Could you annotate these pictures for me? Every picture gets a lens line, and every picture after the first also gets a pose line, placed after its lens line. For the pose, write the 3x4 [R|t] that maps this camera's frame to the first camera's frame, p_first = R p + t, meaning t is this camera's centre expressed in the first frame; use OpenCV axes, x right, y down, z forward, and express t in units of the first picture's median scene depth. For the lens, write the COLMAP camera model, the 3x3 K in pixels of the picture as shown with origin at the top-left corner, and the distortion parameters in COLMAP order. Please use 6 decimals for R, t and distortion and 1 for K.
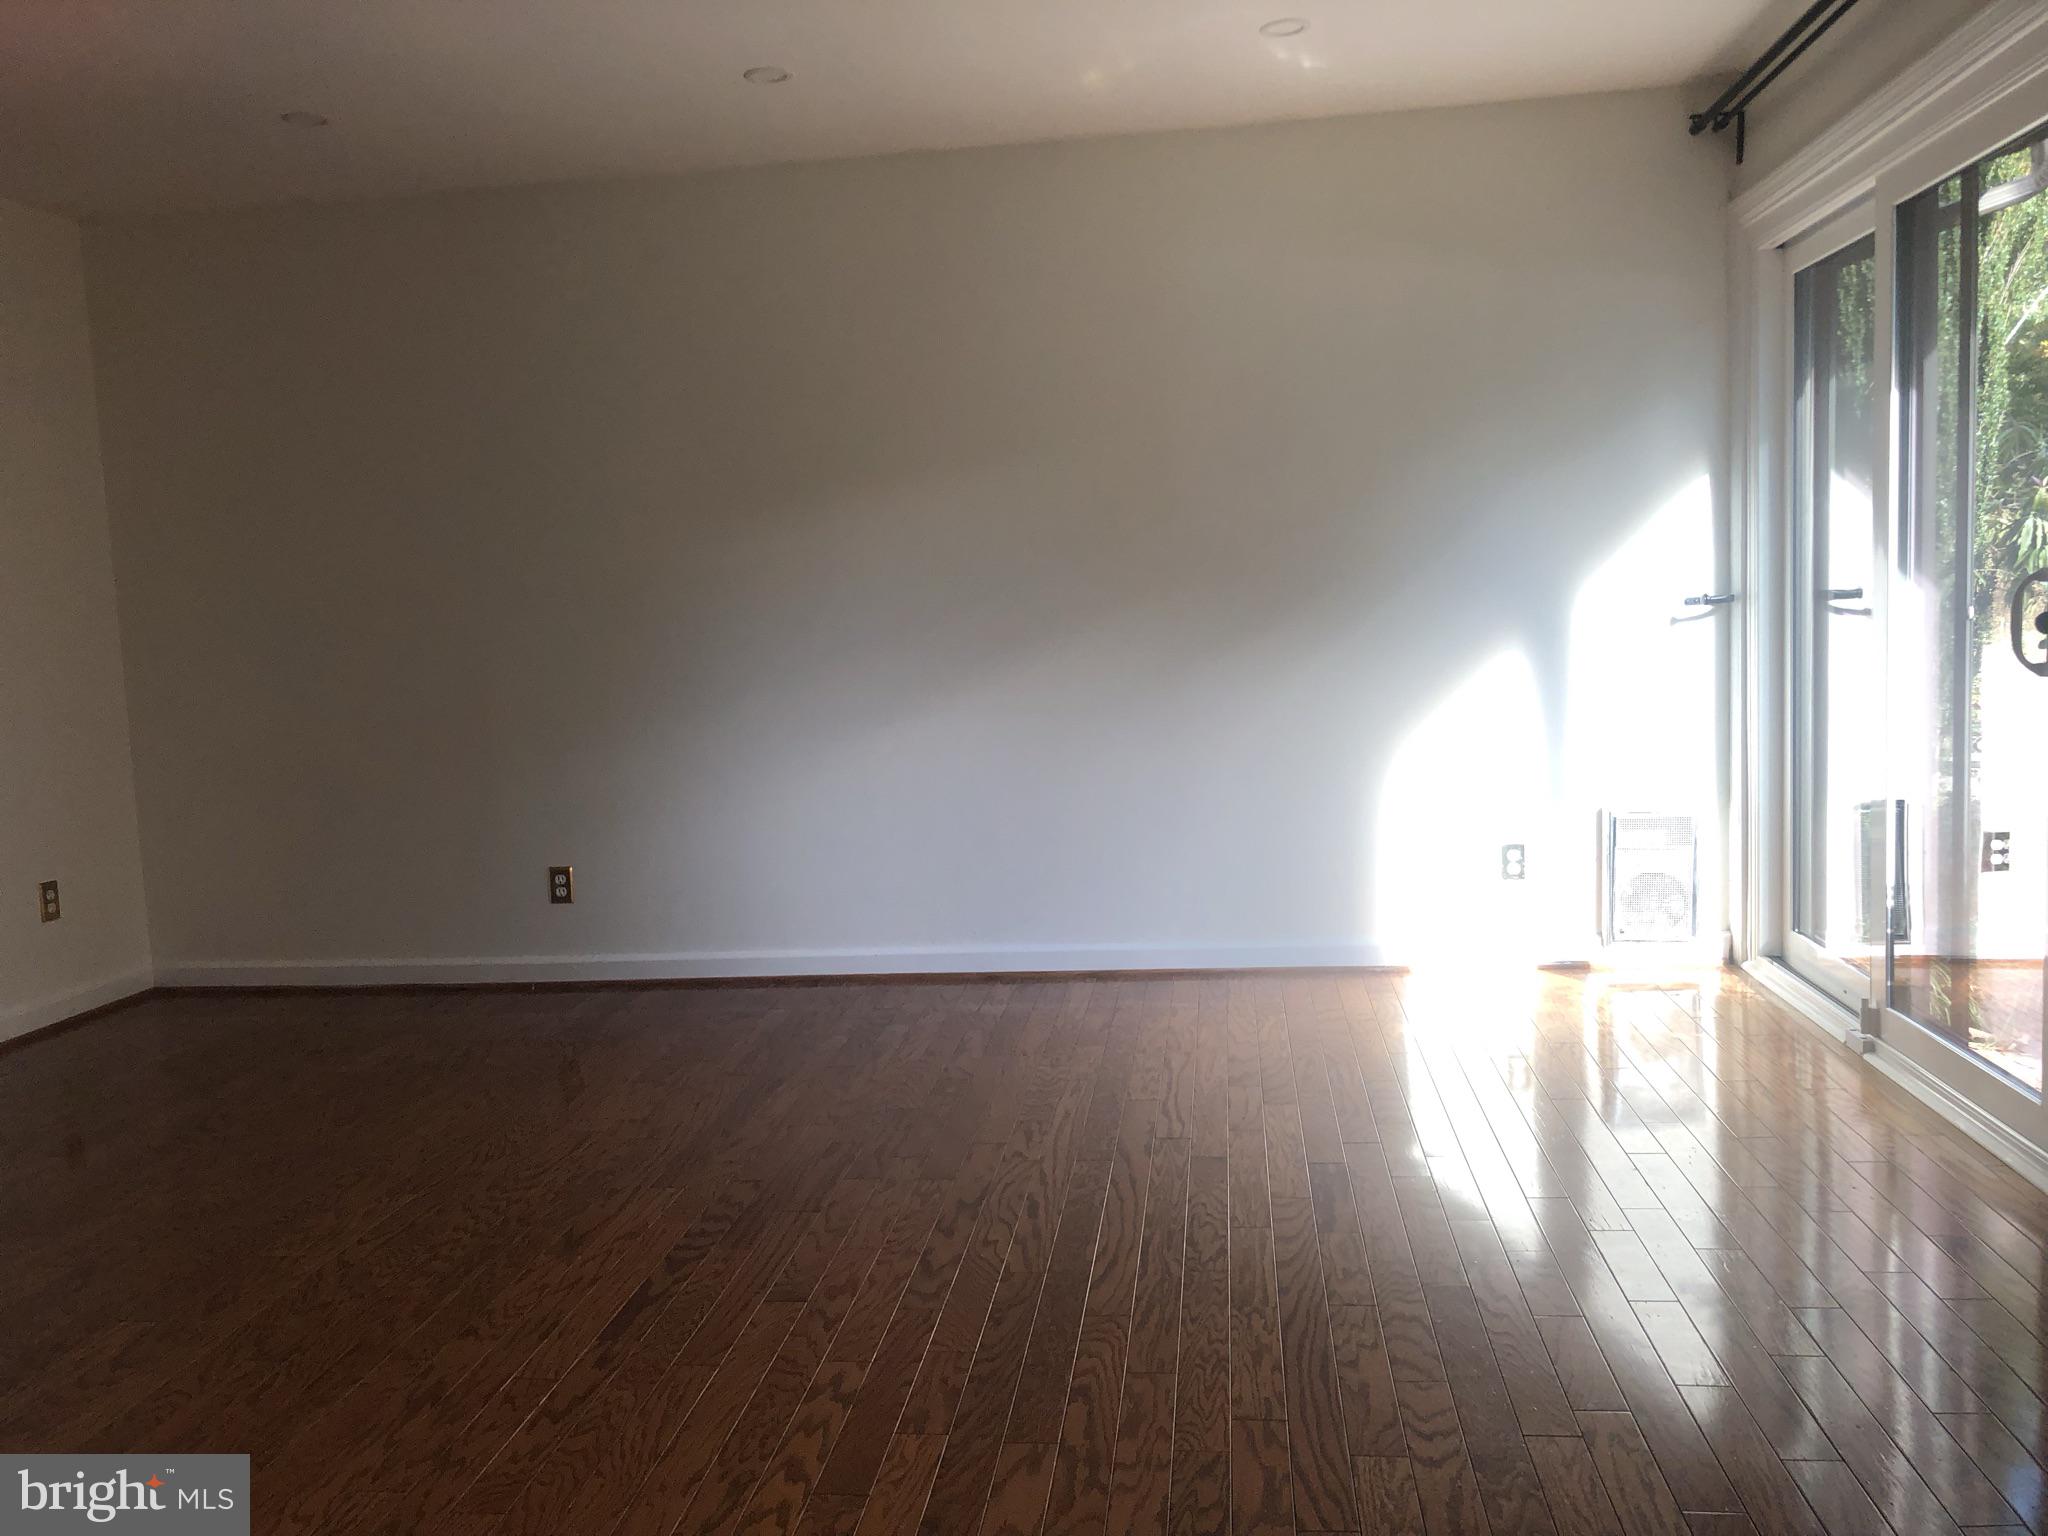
lens RADIAL K [[1712.2, 0, 1010.8], [0, 1712.2, 777.6], [0, 0, 1]] dist [0.033361, -0.018398]
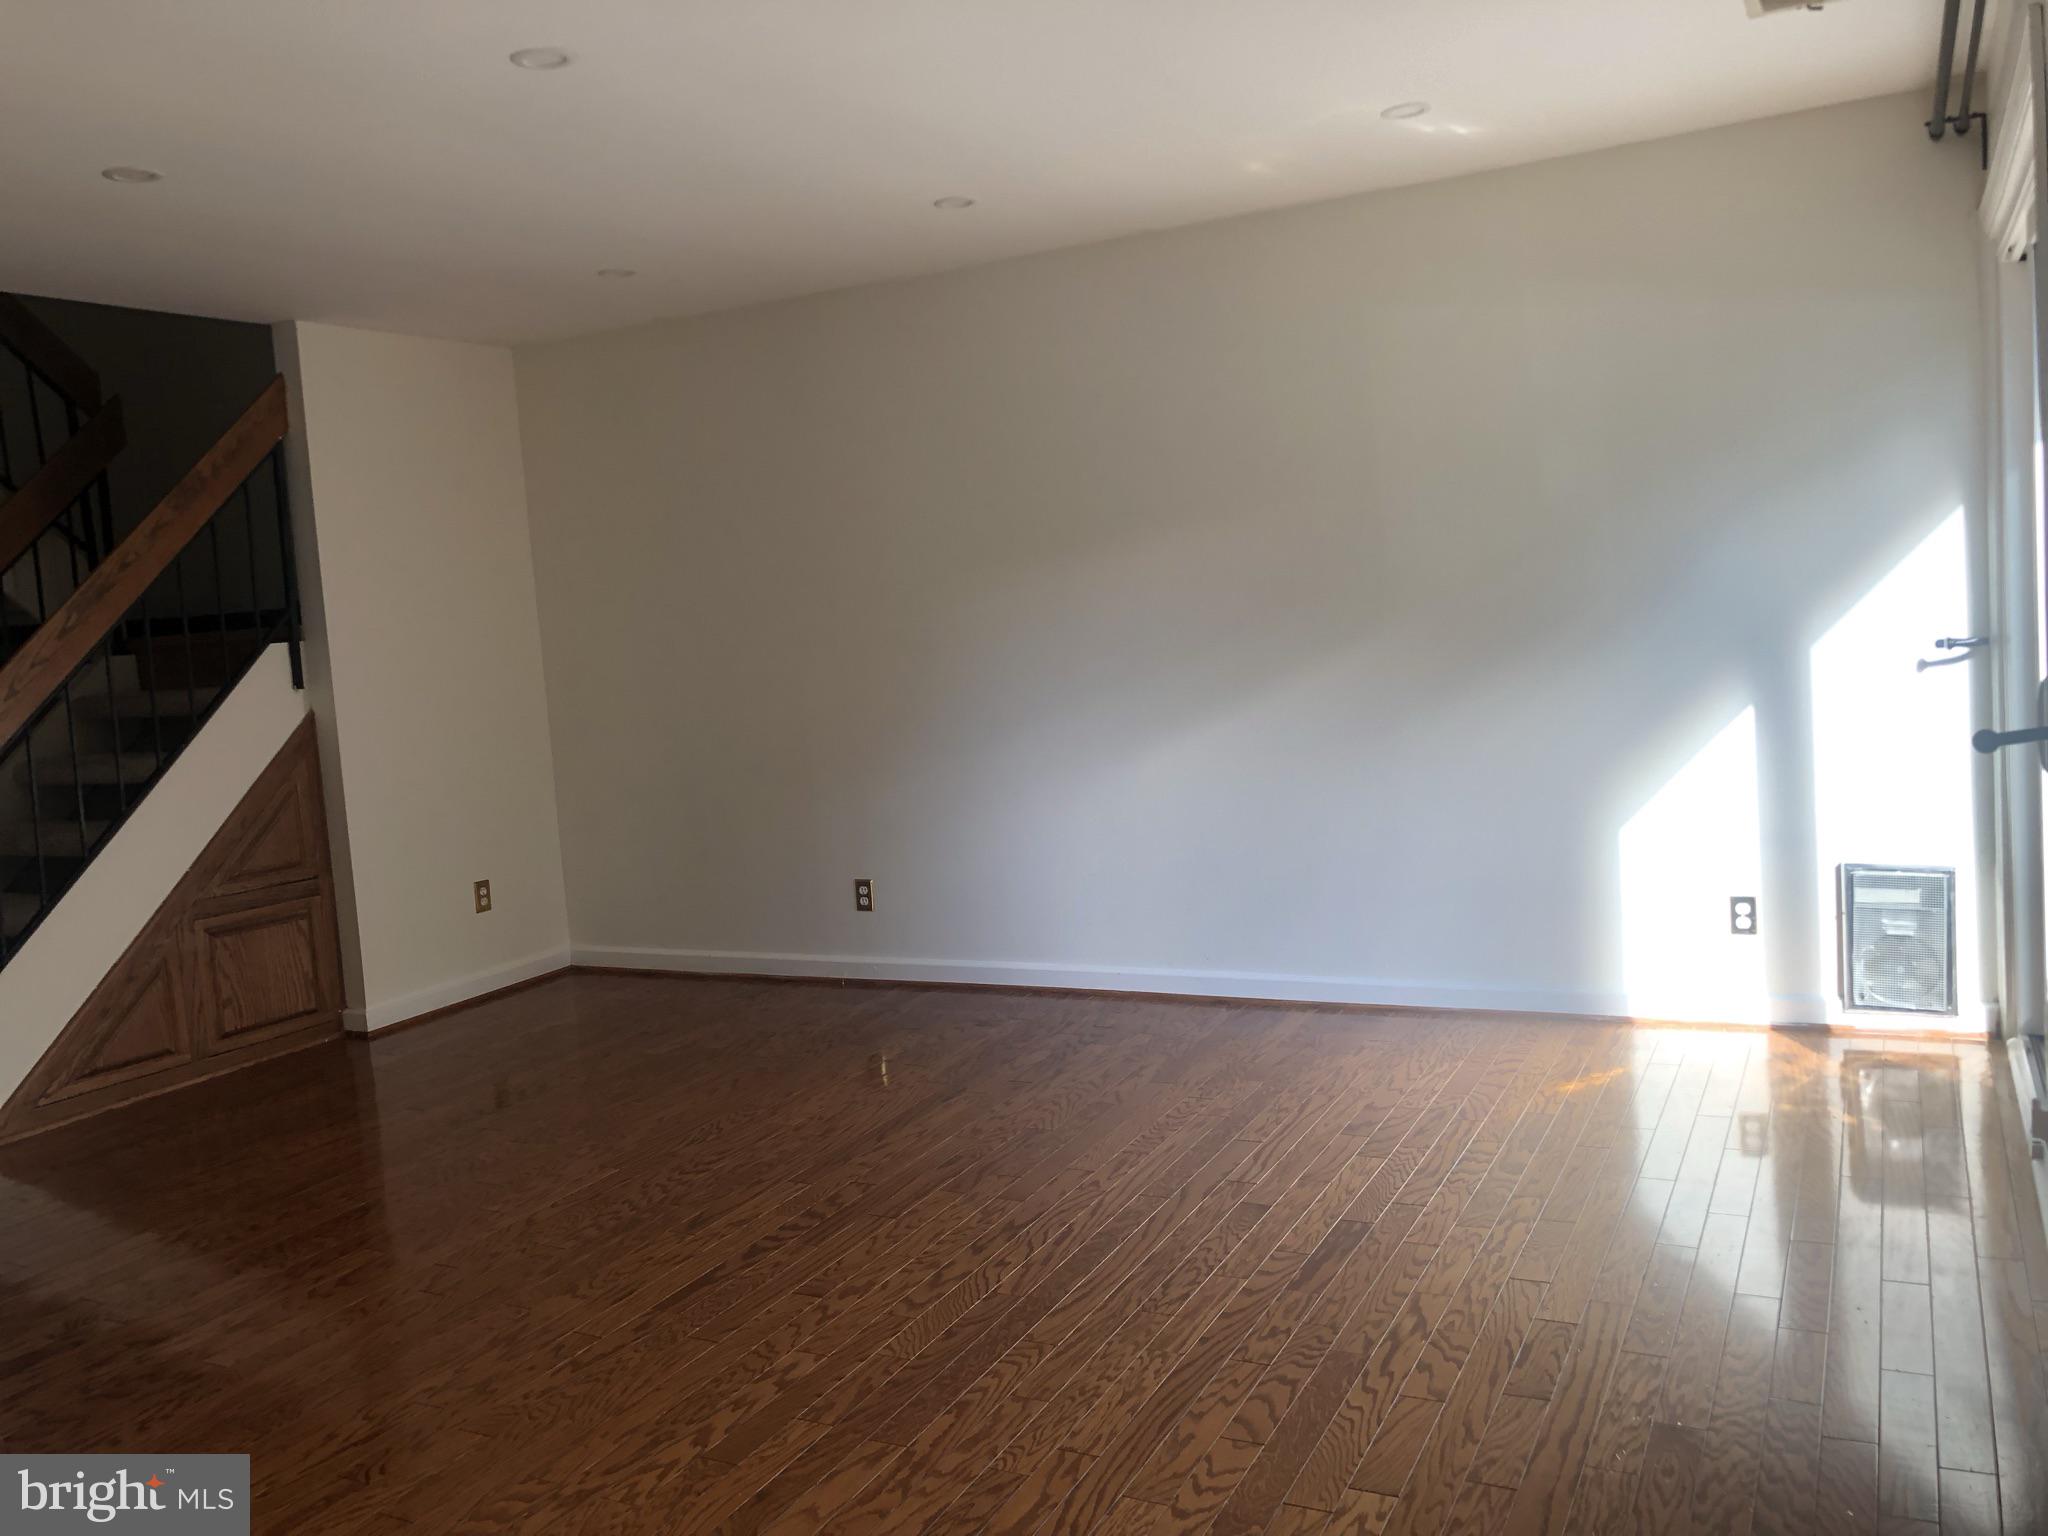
lens RADIAL K [[1712.2, 0, 988.0], [0, 1712.2, 765.0], [0, 0, 1]] dist [0.033361, -0.018398]
pose [[0.935392, 0.011276, -0.353432, 0.252508], [-0.003368, 0.999730, 0.022980, -0.059120], [0.353596, -0.020305, 0.935178, -0.047746]]
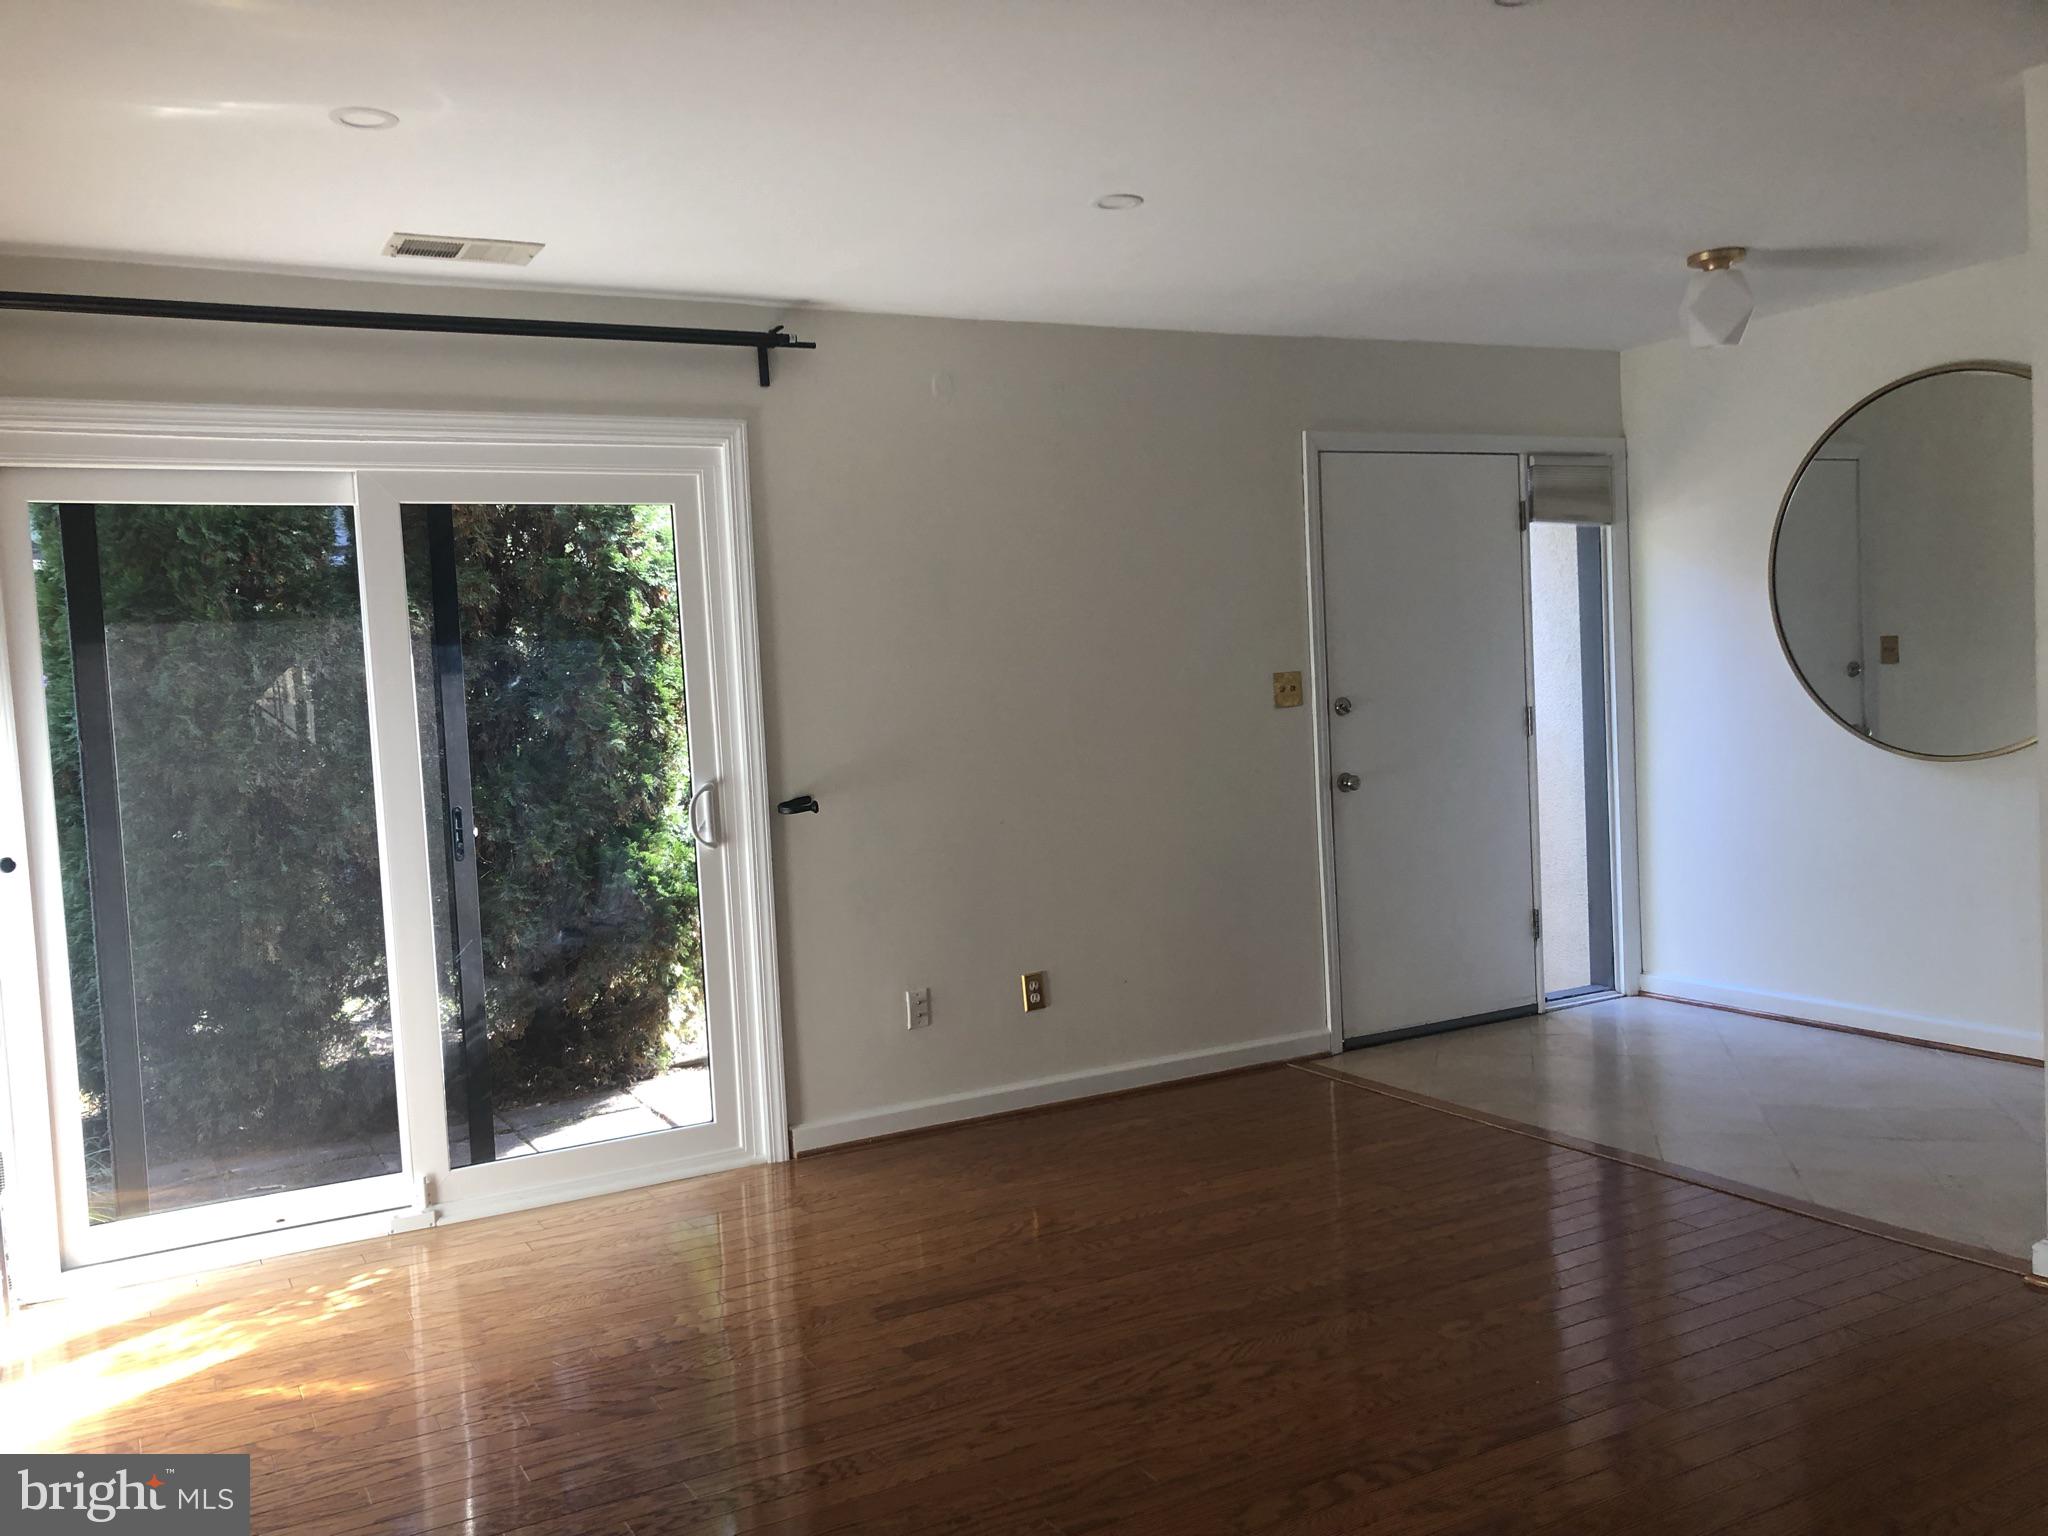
lens RADIAL K [[1712.2, 0, 1025.1], [0, 1712.2, 796.7], [0, 0, 1]] dist [0.033361, -0.018398]
pose [[-0.598223, 0.009290, 0.801276, -0.550610], [0.155186, 0.982346, 0.104471, -0.147708], [-0.786159, 0.186844, -0.589104, 1.106288]]
